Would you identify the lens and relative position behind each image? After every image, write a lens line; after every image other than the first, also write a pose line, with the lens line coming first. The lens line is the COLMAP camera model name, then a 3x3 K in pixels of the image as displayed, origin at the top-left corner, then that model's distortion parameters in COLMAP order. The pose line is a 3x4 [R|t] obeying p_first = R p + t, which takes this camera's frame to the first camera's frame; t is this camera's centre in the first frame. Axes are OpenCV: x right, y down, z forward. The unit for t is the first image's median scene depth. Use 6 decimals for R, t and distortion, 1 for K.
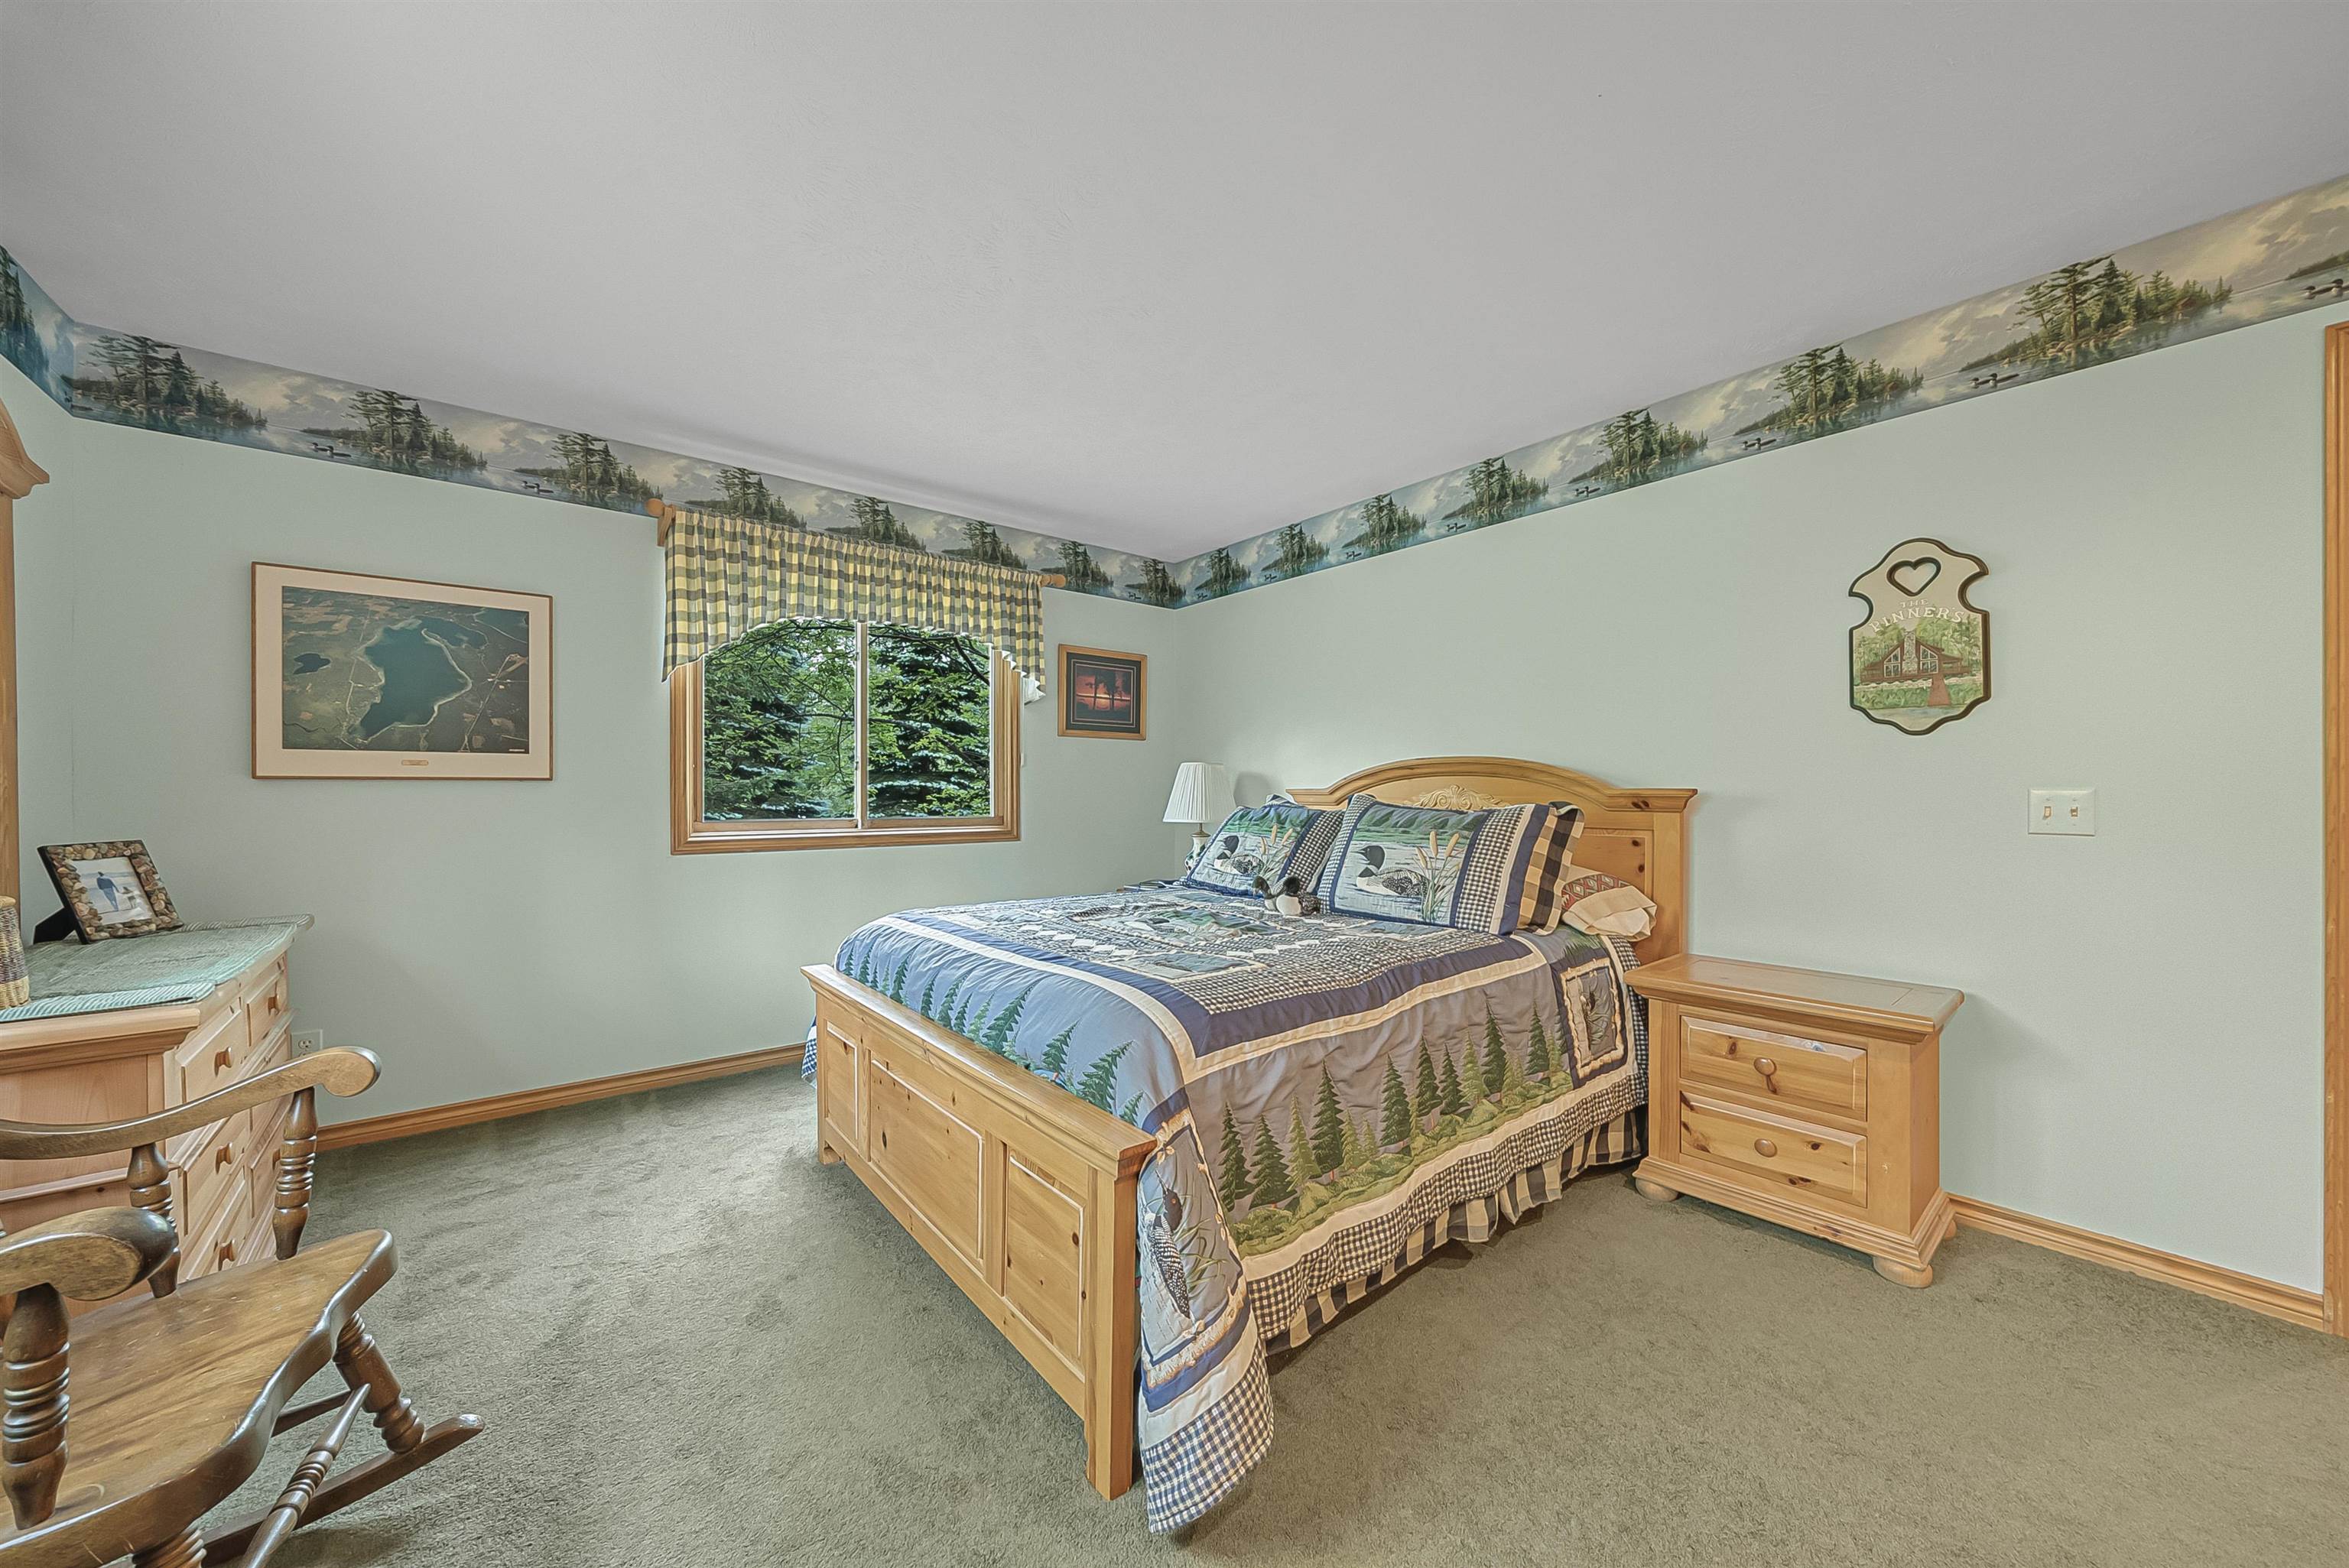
lens RADIAL K [[847.9, 0, 1174.5], [0, 847.9, 784.0], [0, 0, 1]] dist [0.000227, -0.004408]
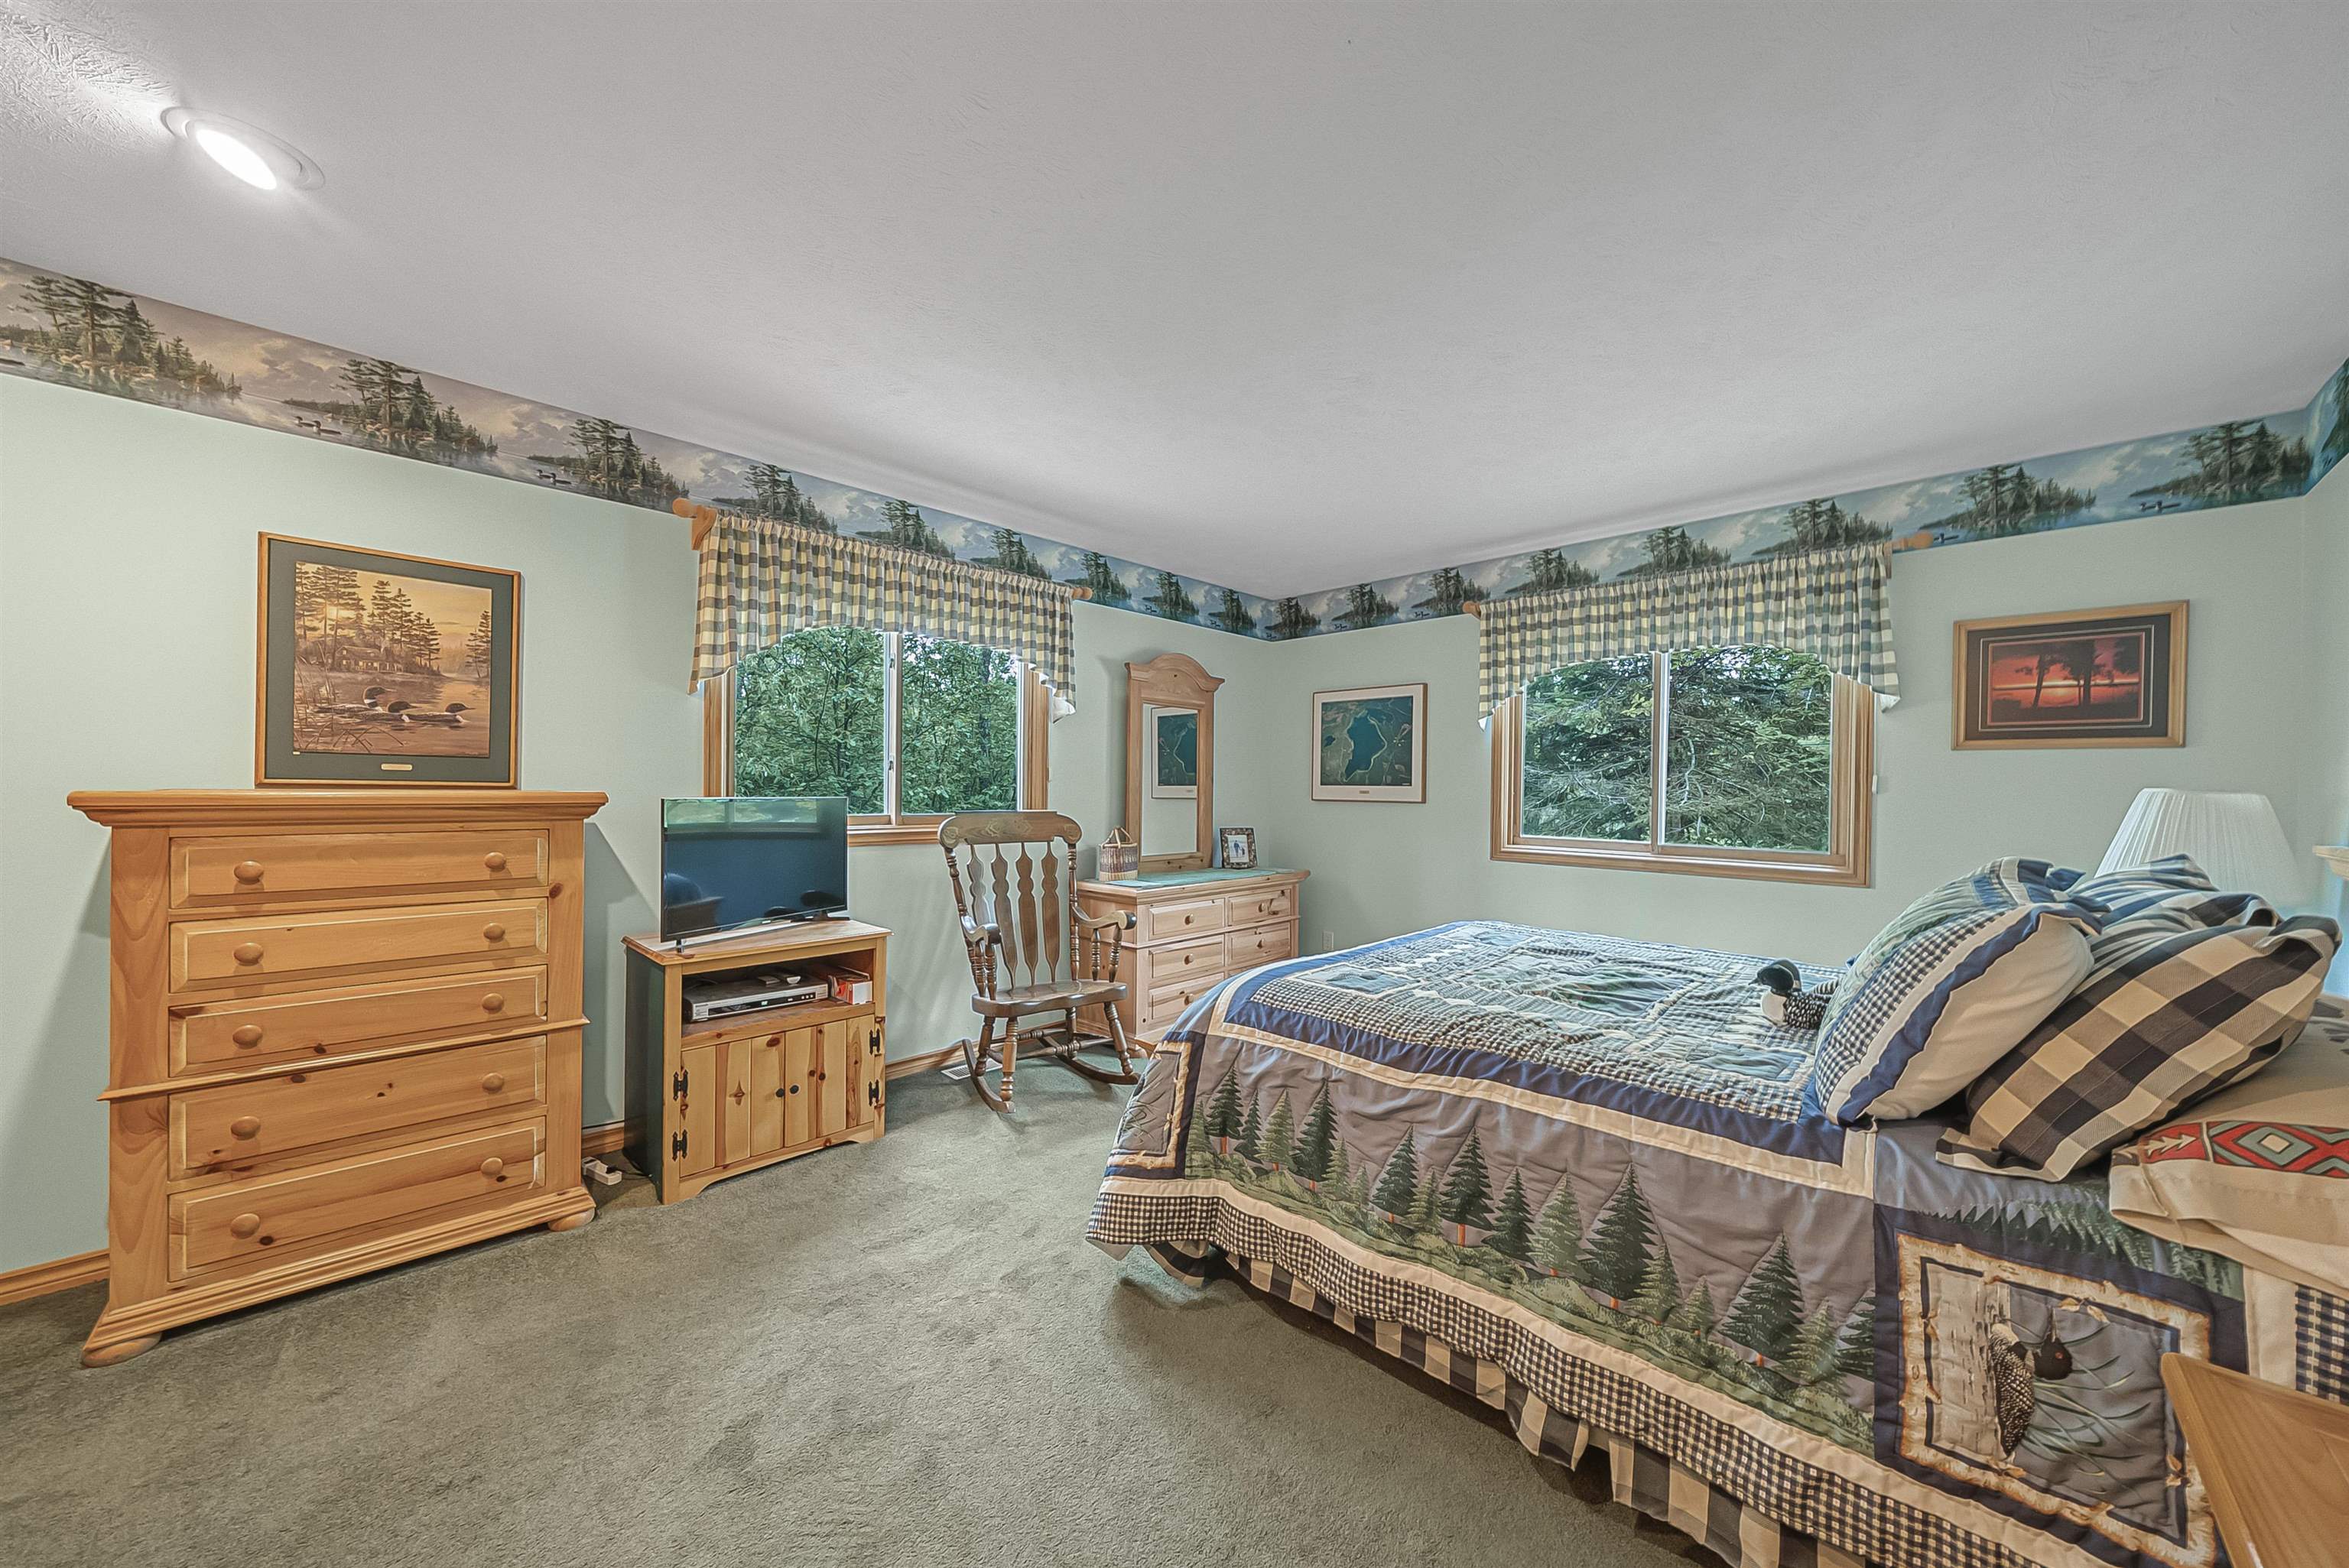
lens RADIAL K [[807.8, 0, 1175.5], [0, 807.8, 790.5], [0, 0, 1]] dist [-0.005254, -0.000041]
pose [[0.110933, 0.005226, -0.993814, 0.779335], [-0.005585, 0.999974, 0.004635, -0.036722], [0.993812, 0.005036, 0.110960, 0.453145]]
